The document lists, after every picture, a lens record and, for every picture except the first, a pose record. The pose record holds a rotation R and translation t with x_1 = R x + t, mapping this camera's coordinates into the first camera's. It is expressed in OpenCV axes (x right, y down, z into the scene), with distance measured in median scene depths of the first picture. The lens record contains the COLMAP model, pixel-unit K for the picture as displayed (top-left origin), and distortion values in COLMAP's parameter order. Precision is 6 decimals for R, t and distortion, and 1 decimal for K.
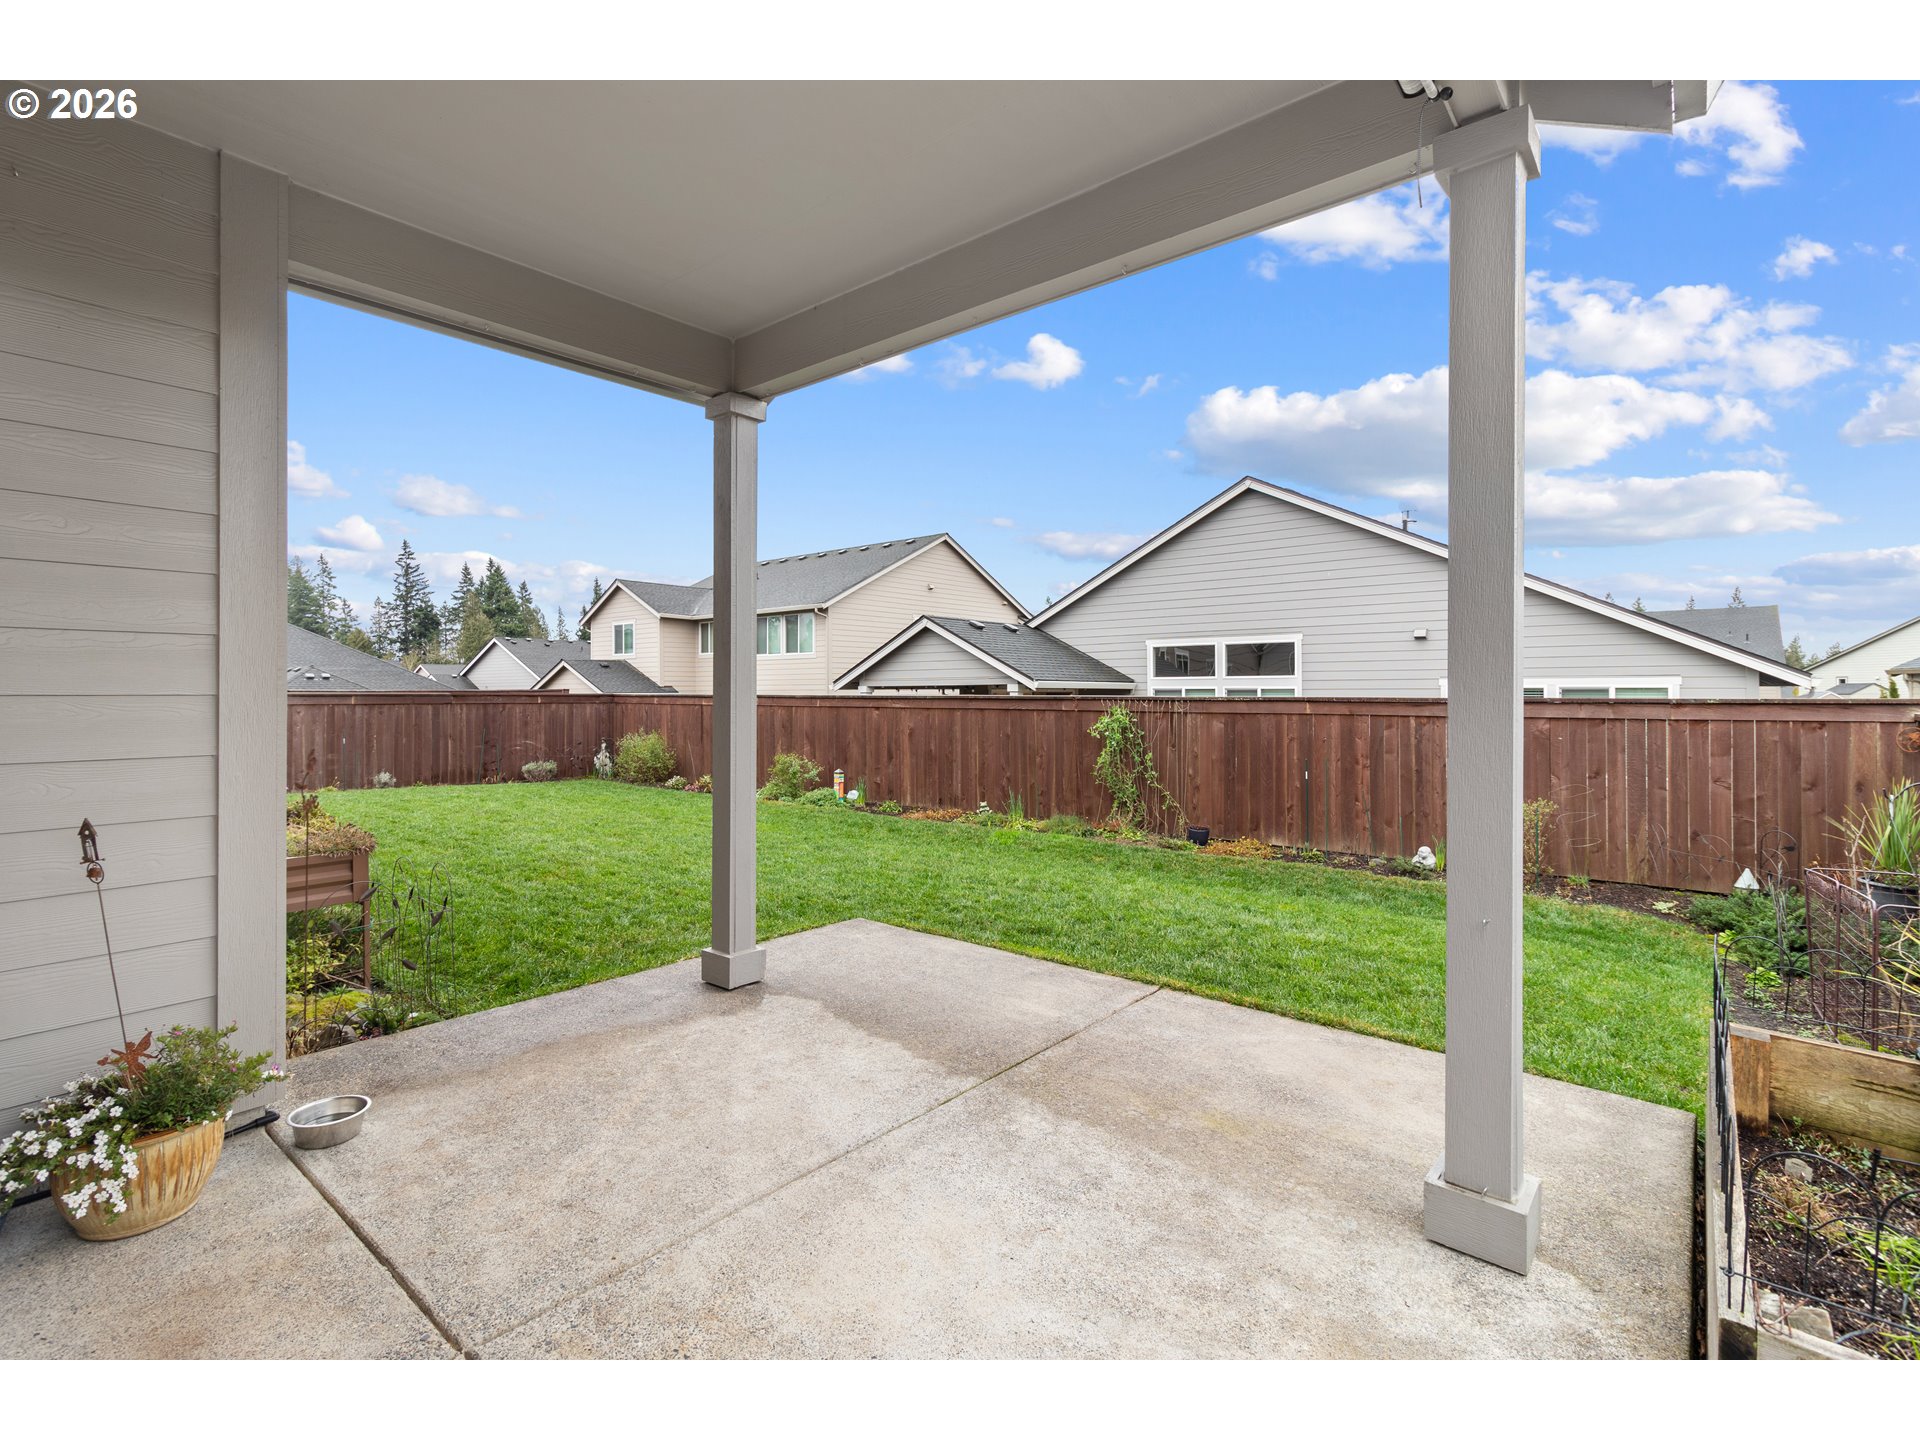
lens RADIAL K [[907.4, 0, 957.4], [0, 907.4, 699.3], [0, 0, 1]] dist [0.001850, 0.000559]
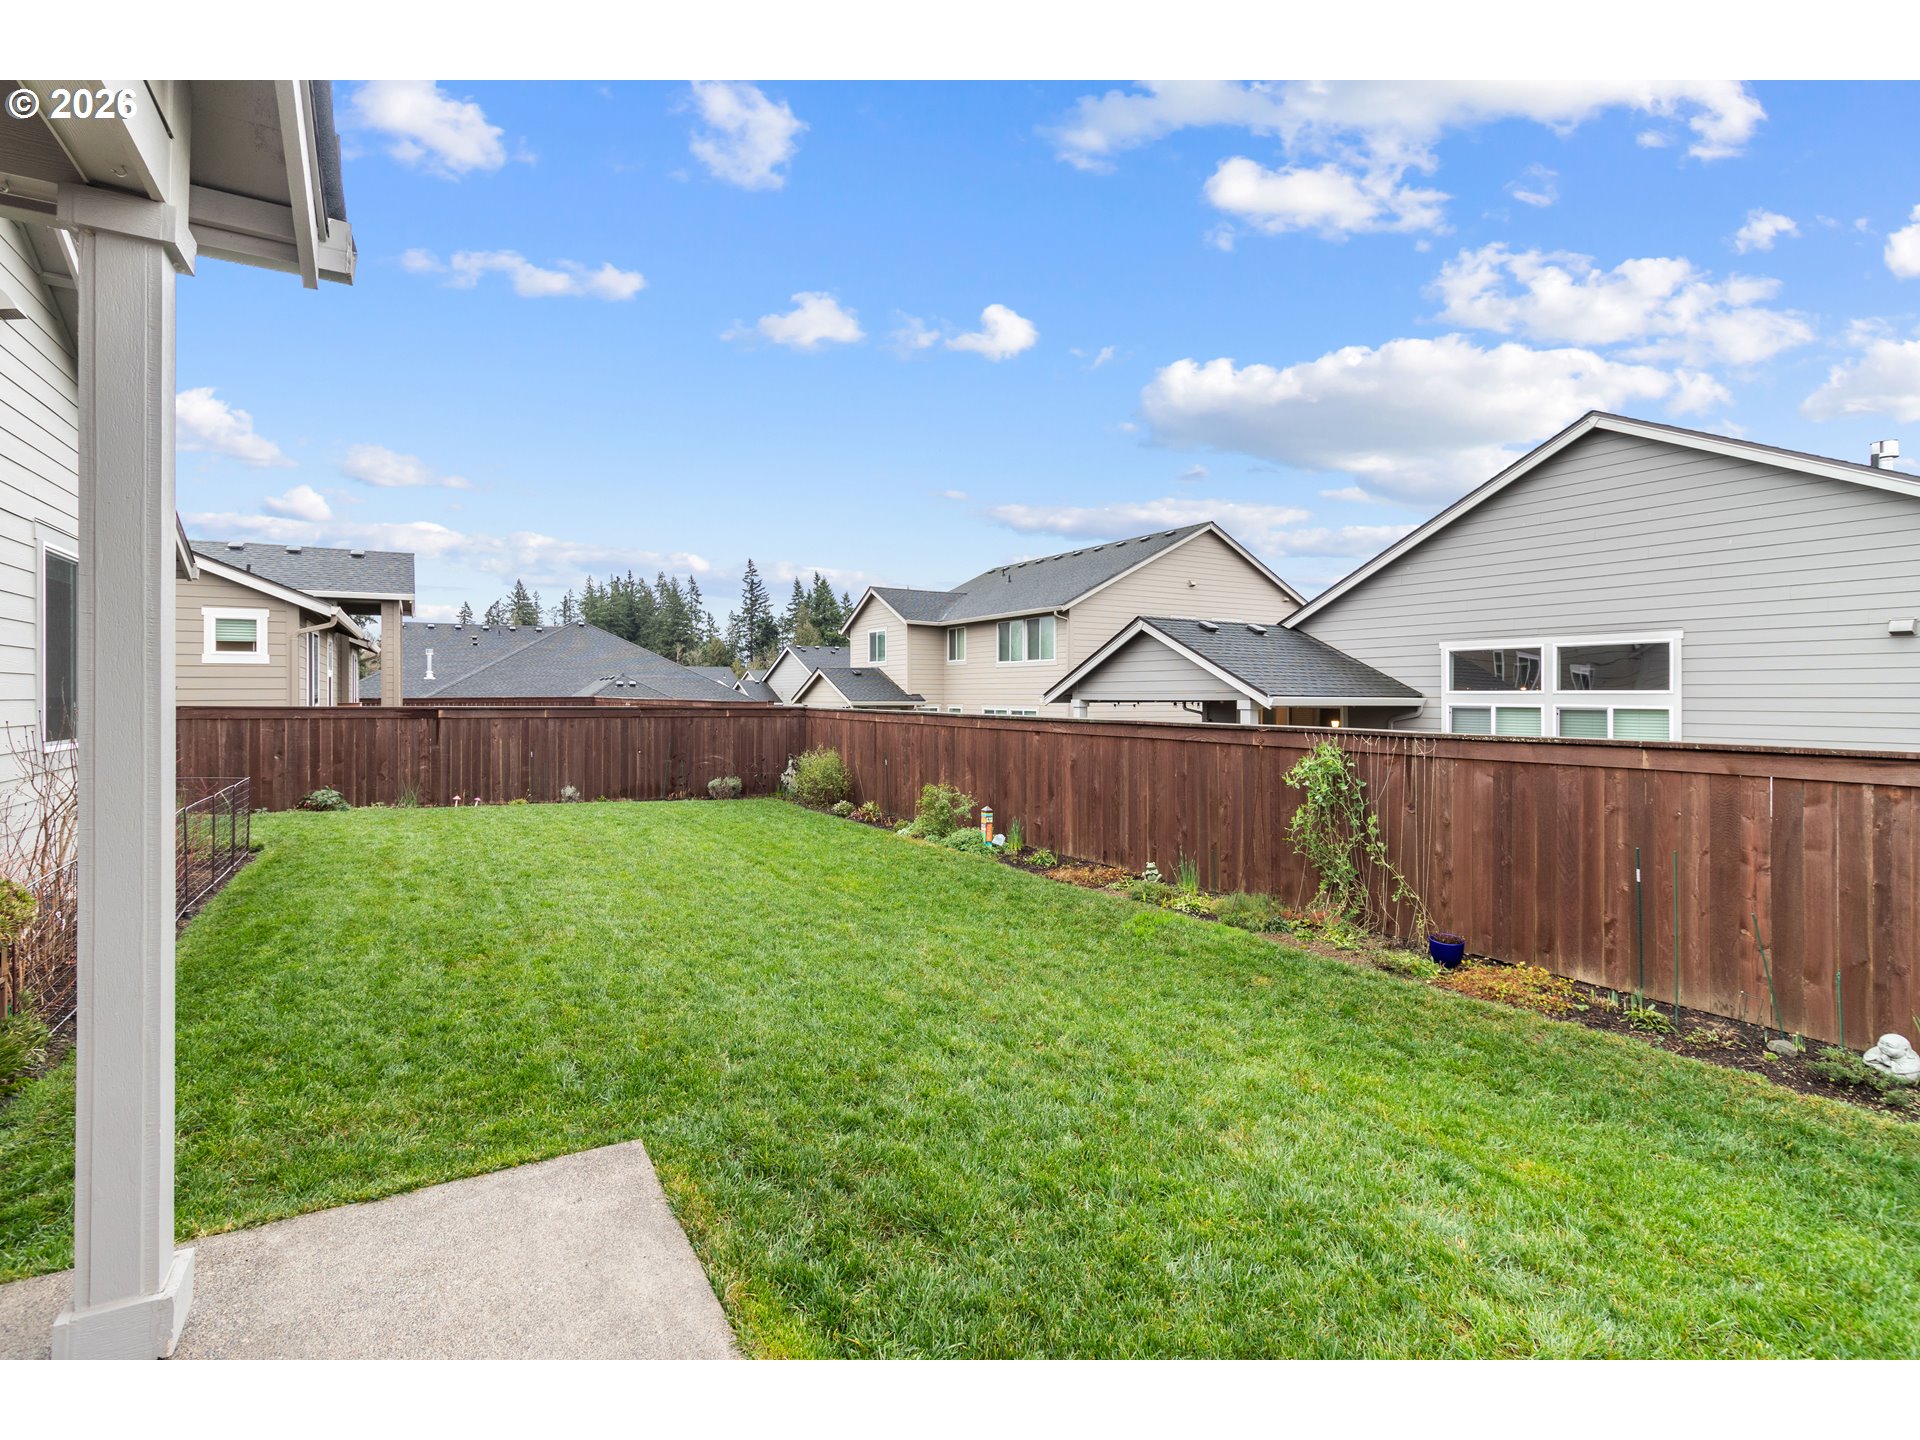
lens RADIAL K [[907.4, 0, 957.4], [0, 907.4, 699.3], [0, 0, 1]] dist [0.001850, 0.000559]
pose [[0.942842, 0.006778, -0.333172, 0.114516], [-0.007631, 0.999970, -0.001251, -0.018550], [0.333153, 0.003722, 0.942865, 0.207491]]
